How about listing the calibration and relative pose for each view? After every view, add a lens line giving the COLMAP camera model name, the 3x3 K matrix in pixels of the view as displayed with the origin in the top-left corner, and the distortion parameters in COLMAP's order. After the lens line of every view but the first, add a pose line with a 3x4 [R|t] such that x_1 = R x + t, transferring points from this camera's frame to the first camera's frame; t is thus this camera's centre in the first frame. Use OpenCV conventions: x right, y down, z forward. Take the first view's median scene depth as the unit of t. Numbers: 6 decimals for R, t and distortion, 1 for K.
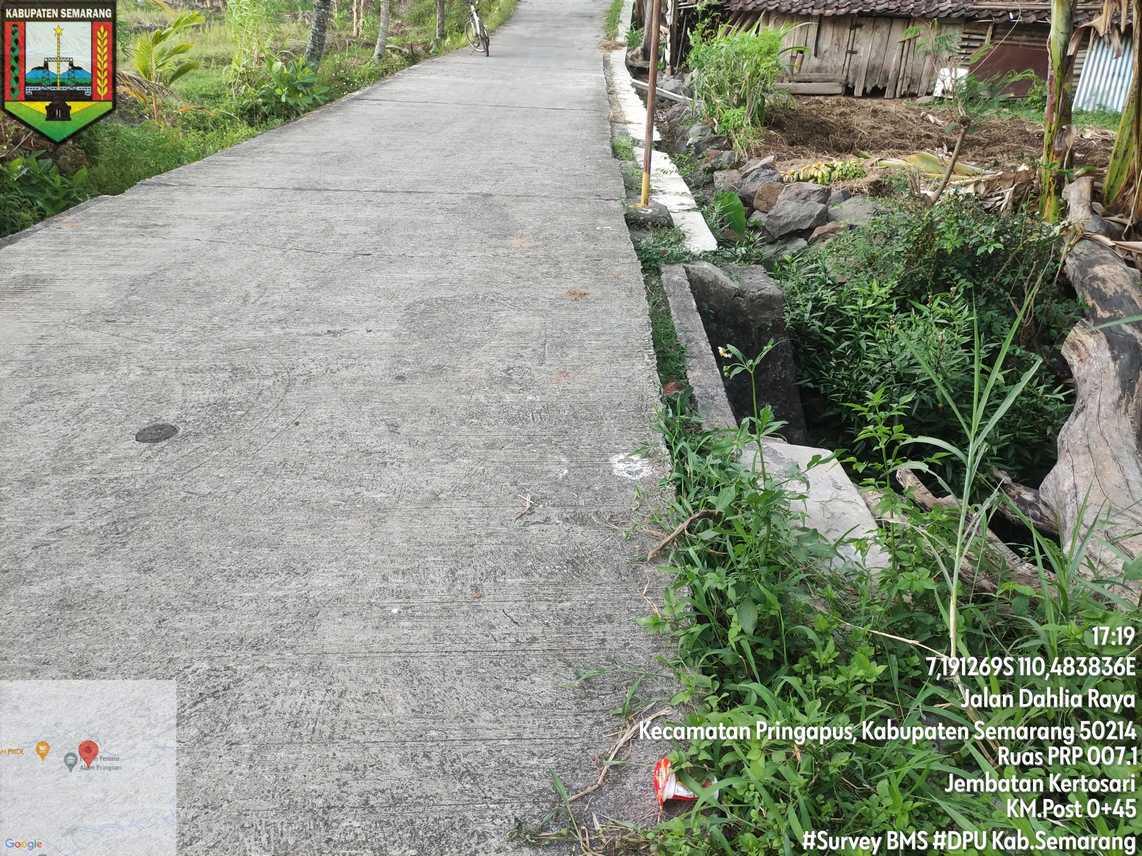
lens RADIAL K [[841.4, 0, 575.0], [0, 841.4, 426.8], [0, 0, 1]] dist [0.049953, -0.042477]
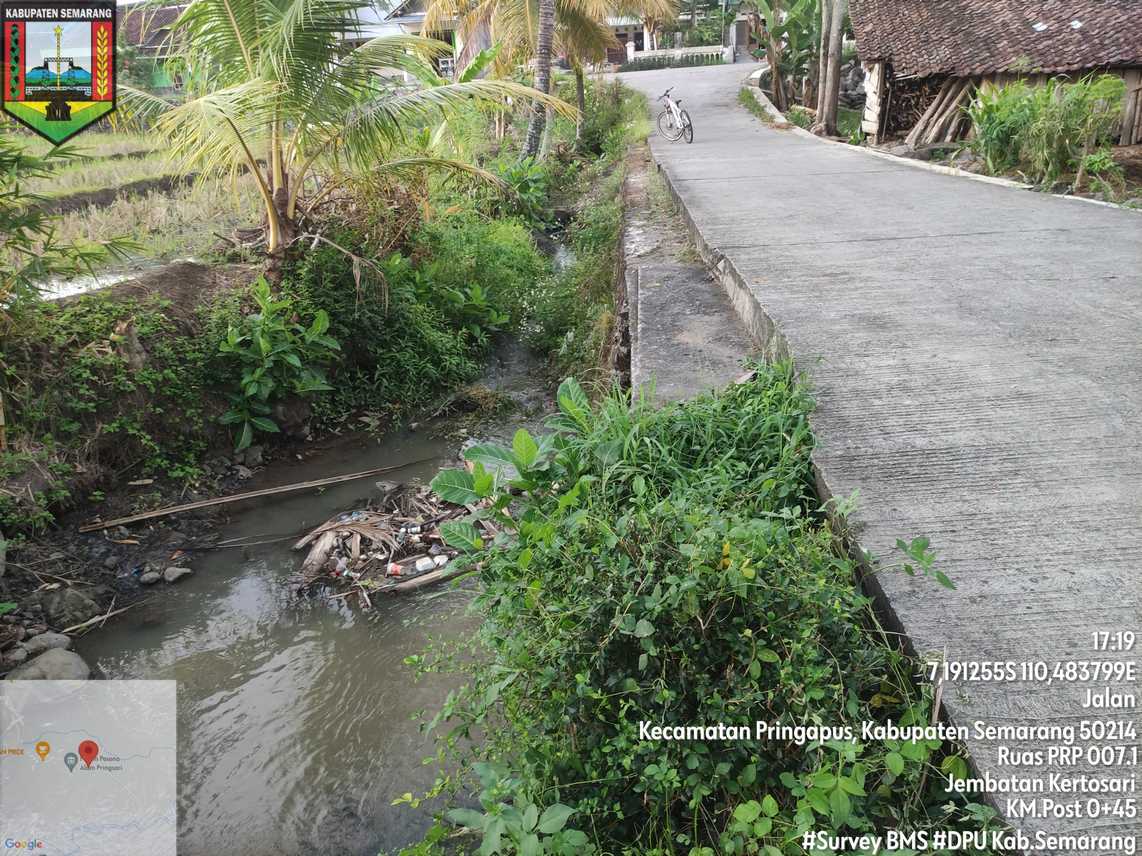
lens RADIAL K [[841.4, 0, 571.0], [0, 841.4, 426.6], [0, 0, 1]] dist [0.049953, -0.042477]
pose [[0.996493, -0.062438, -0.055705, -0.404879], [0.056360, 0.992906, -0.104693, 0.020016], [0.061846, 0.101186, 0.992943, -0.013270]]
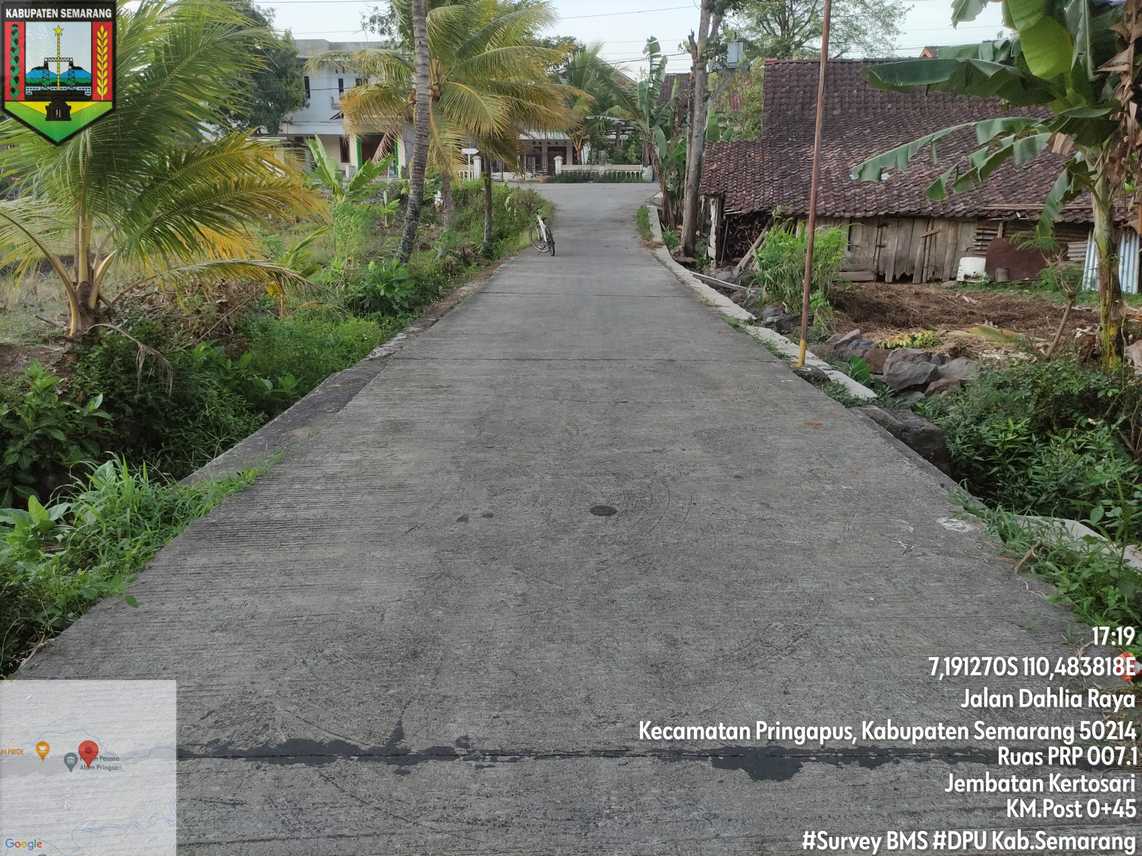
lens RADIAL K [[841.4, 0, 570.1], [0, 841.4, 426.8], [0, 0, 1]] dist [0.049953, -0.042477]
pose [[0.999827, -0.018547, -0.001462, -0.157520], [0.017839, 0.978018, -0.207756, 0.046835], [0.005283, 0.207694, 0.978179, -0.117367]]
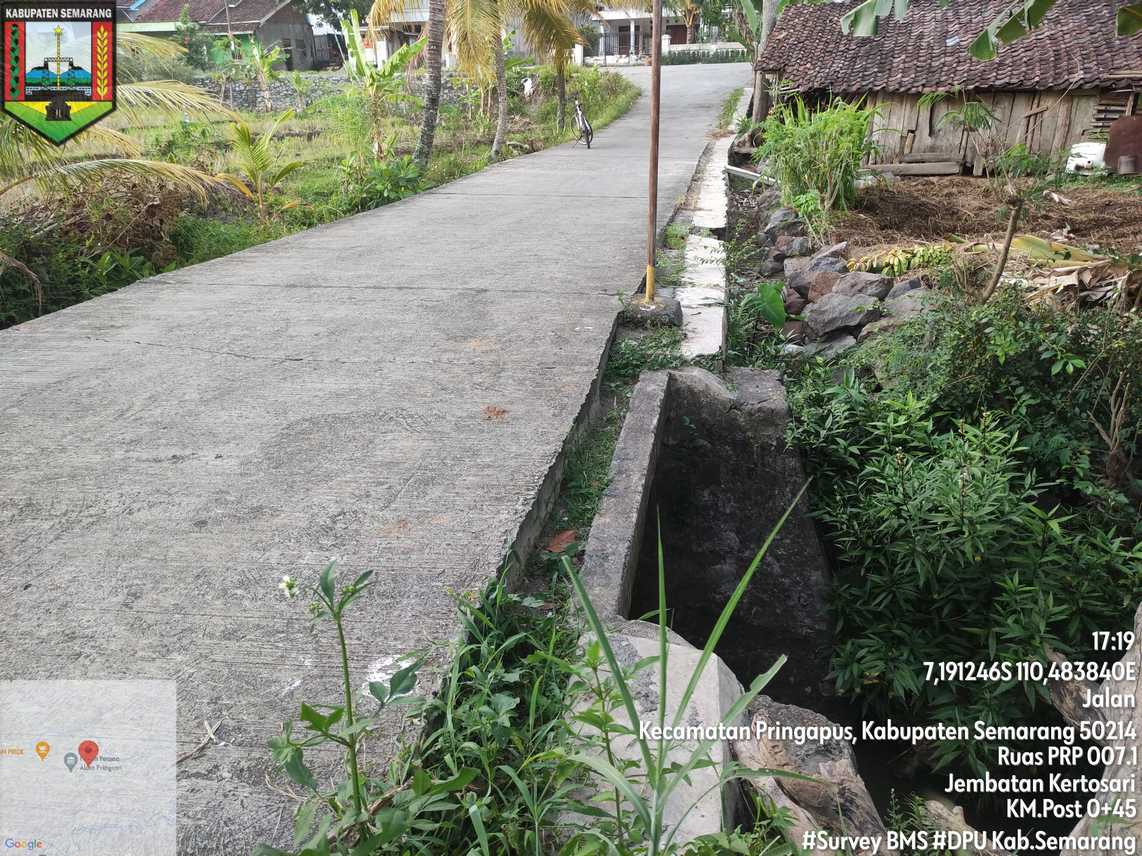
lens RADIAL K [[841.4, 0, 574.0], [0, 841.4, 430.2], [0, 0, 1]] dist [0.049953, -0.042477]
pose [[0.986752, 0.020416, -0.160946, 0.091558], [-0.034937, 0.995515, -0.087915, -0.029160], [0.158429, 0.092373, 0.983040, 0.081466]]
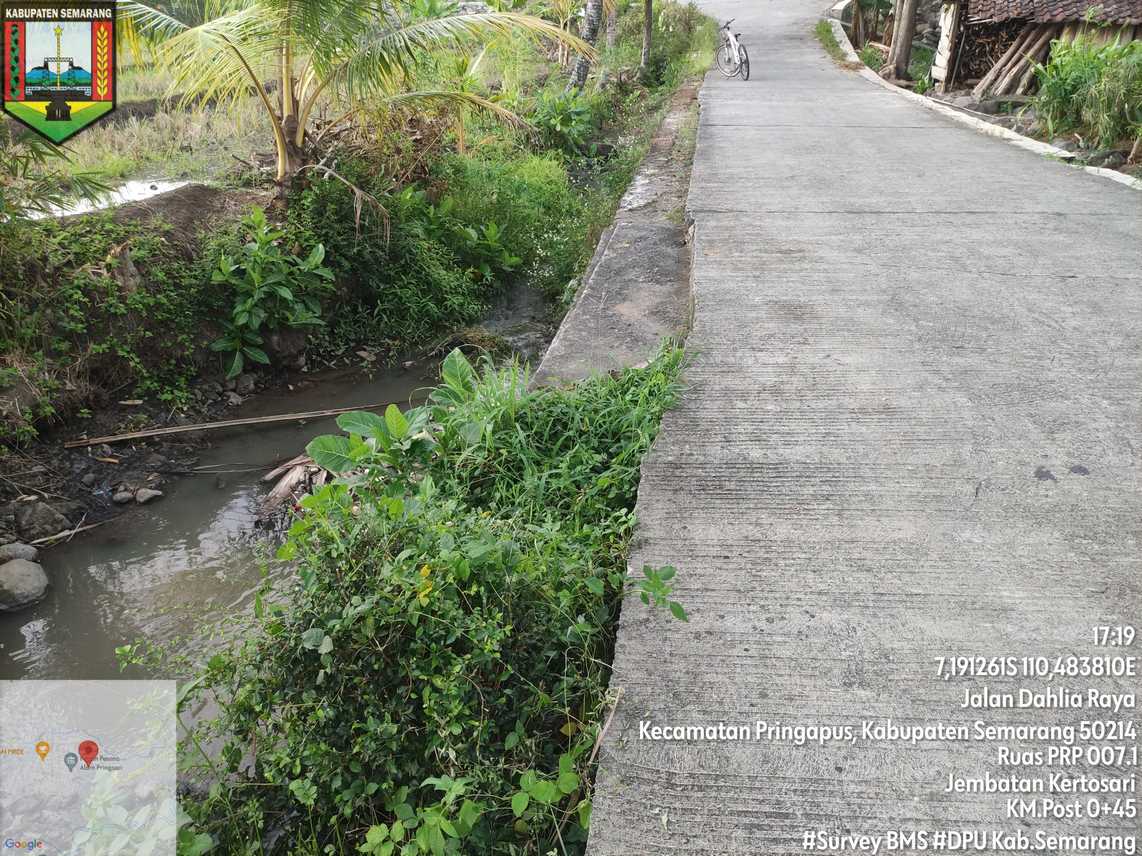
lens RADIAL K [[841.4, 0, 571.1], [0, 841.4, 427.4], [0, 0, 1]] dist [0.049953, -0.042477]
pose [[0.991626, 0.020172, -0.127558, -0.325885], [-0.023512, 0.999417, -0.024736, 0.000756], [0.126985, 0.027528, 0.991523, -0.006286]]
